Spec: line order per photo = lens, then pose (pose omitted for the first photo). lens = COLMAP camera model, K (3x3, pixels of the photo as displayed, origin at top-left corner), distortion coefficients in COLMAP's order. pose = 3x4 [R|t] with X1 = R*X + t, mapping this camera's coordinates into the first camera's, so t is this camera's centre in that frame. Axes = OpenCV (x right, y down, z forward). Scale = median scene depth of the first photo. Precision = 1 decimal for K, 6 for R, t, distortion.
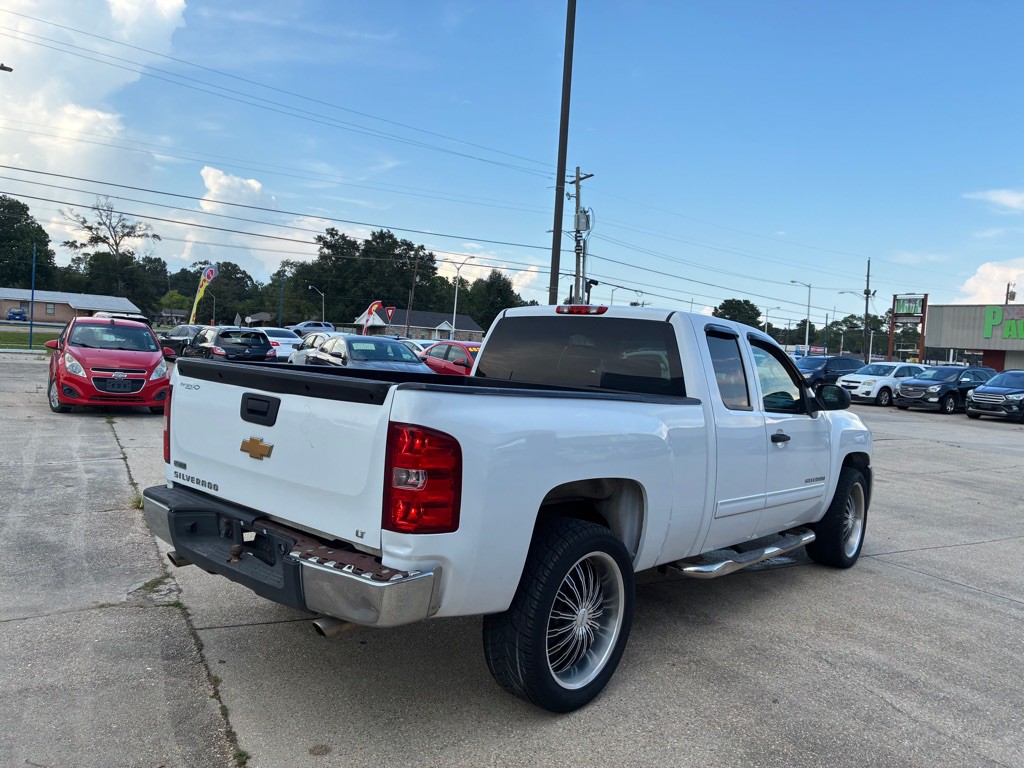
lens RADIAL K [[775.5, 0, 518.6], [0, 775.5, 385.2], [0, 0, 1]] dist [0.050954, -0.064843]
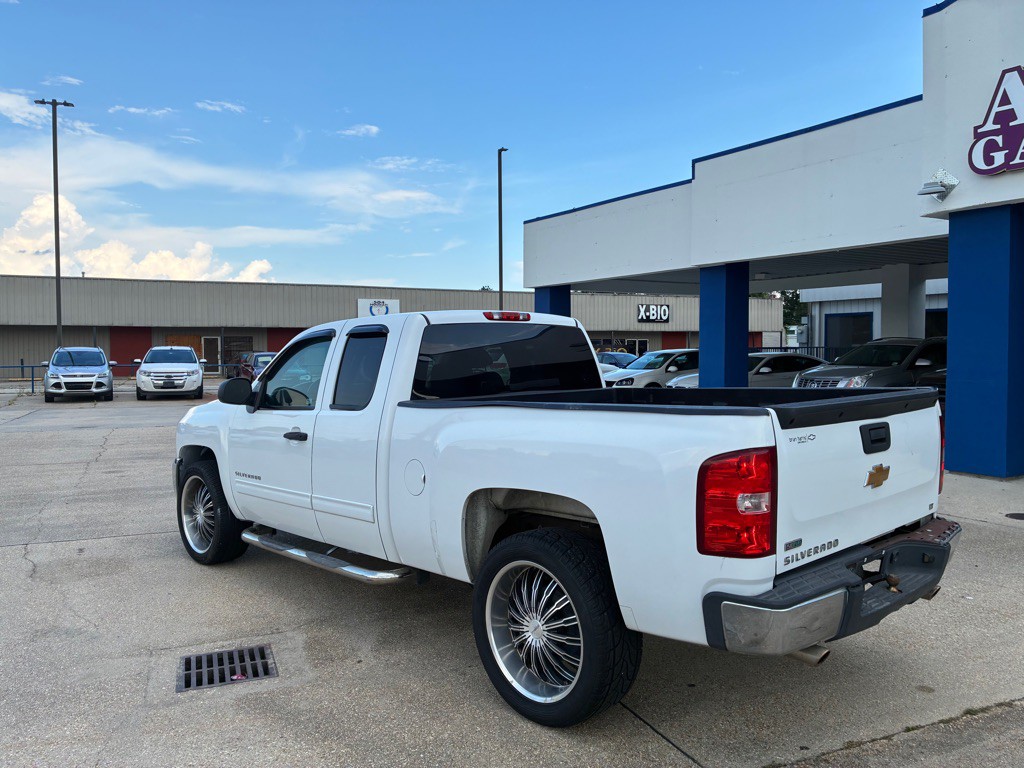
lens RADIAL K [[775.5, 0, 513.8], [0, 775.5, 377.5], [0, 0, 1]] dist [0.050954, -0.064843]
pose [[0.113266, -0.101535, 0.988363, -0.158420], [0.063428, 0.993474, 0.094791, -0.019816], [-0.991538, 0.051953, 0.118967, 0.154160]]
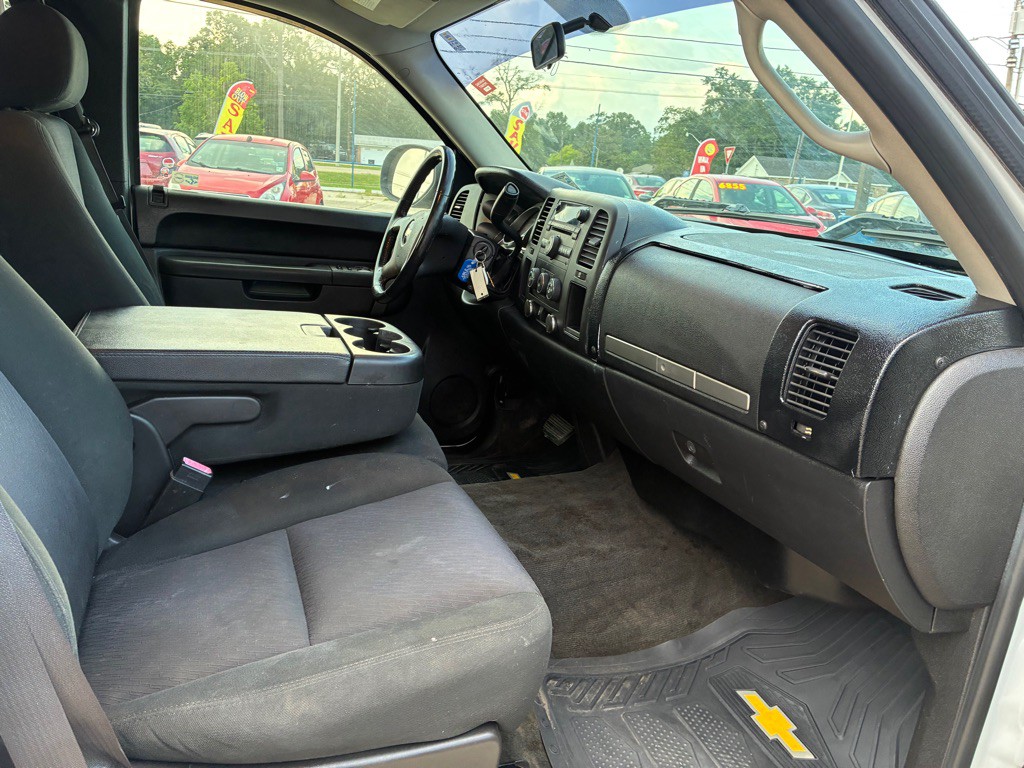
lens RADIAL K [[775.5, 0, 514.7], [0, 775.5, 380.2], [0, 0, 1]] dist [0.050954, -0.064843]
pose [[0.879746, 0.125225, -0.458657, 0.072461], [-0.043631, 0.981884, 0.184390, 0.003041], [0.473438, -0.142204, 0.869273, 0.171278]]
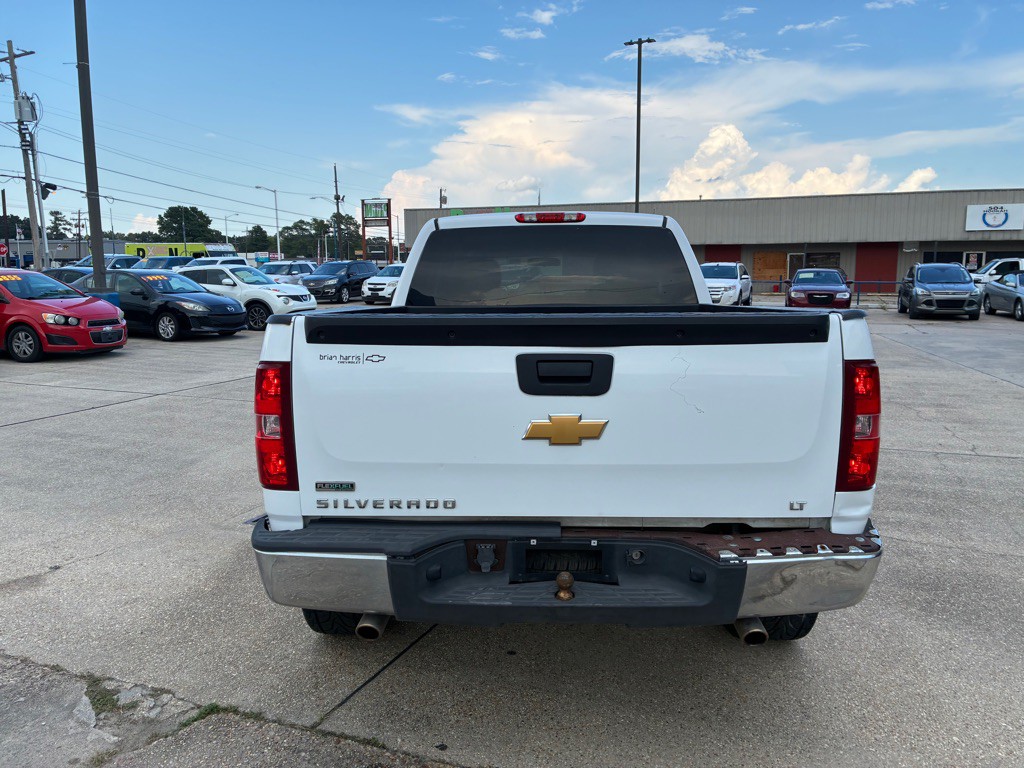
lens RADIAL K [[775.5, 0, 520.7], [0, 775.5, 380.5], [0, 0, 1]] dist [0.050954, -0.064843]
pose [[0.777368, -0.155238, 0.609590, -0.089831], [0.086801, 0.986272, 0.140471, -0.007316], [-0.623028, -0.056285, 0.780172, 0.056404]]
